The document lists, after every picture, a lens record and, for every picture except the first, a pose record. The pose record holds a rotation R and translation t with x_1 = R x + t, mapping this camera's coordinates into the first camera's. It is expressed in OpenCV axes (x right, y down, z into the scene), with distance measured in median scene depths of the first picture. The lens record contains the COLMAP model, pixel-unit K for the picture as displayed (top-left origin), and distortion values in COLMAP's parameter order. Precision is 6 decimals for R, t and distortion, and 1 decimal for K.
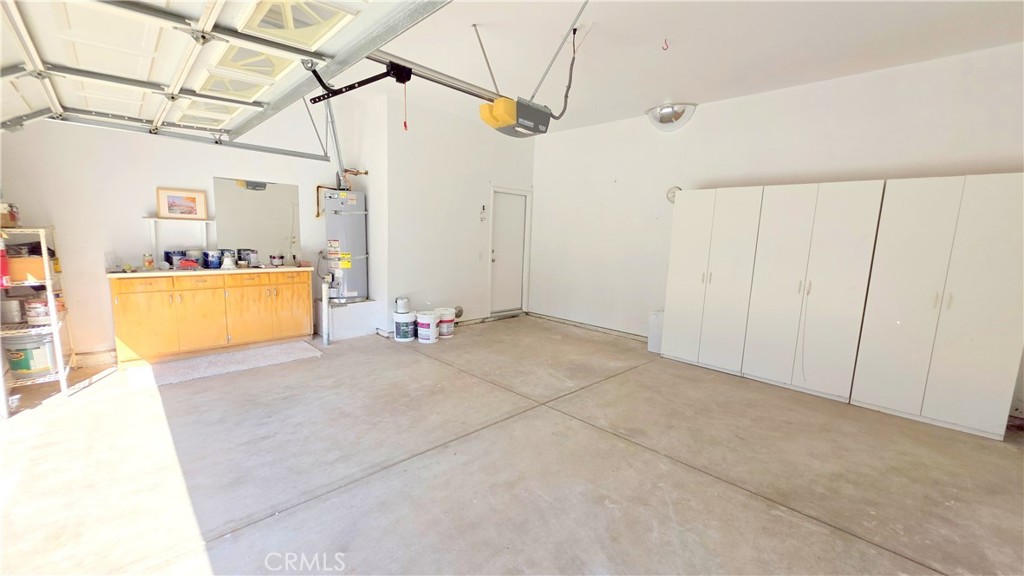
lens RADIAL K [[434.4, 0, 511.1], [0, 434.4, 288.4], [0, 0, 1]] dist [0.002009, 0.000075]
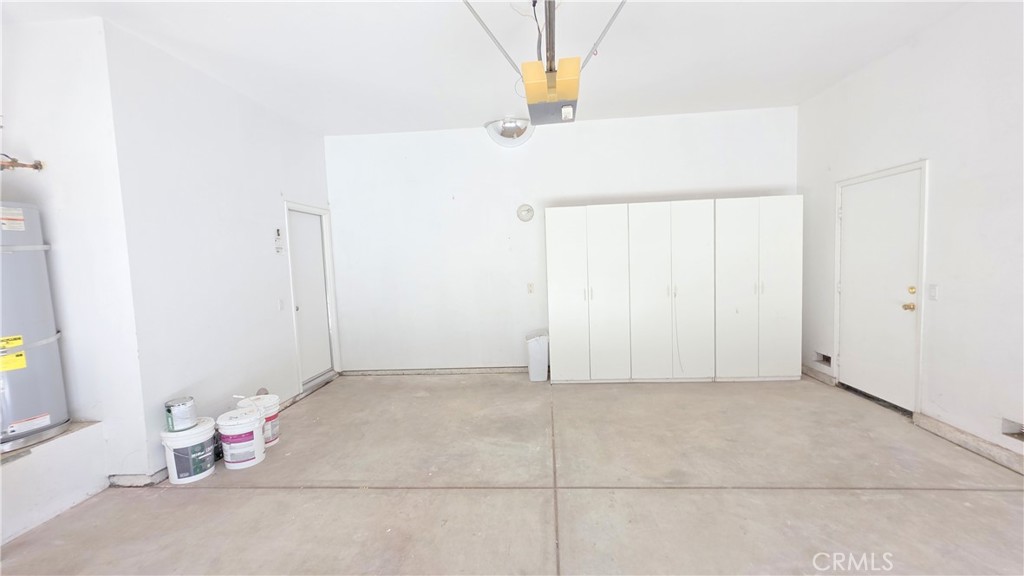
lens RADIAL K [[434.4, 0, 511.1], [0, 434.4, 288.4], [0, 0, 1]] dist [0.002009, 0.000075]
pose [[0.732090, -0.111064, 0.672093, -0.318146], [0.150097, 0.988671, -0.000117, -0.057658], [-0.664466, 0.100965, 0.740467, 0.338992]]
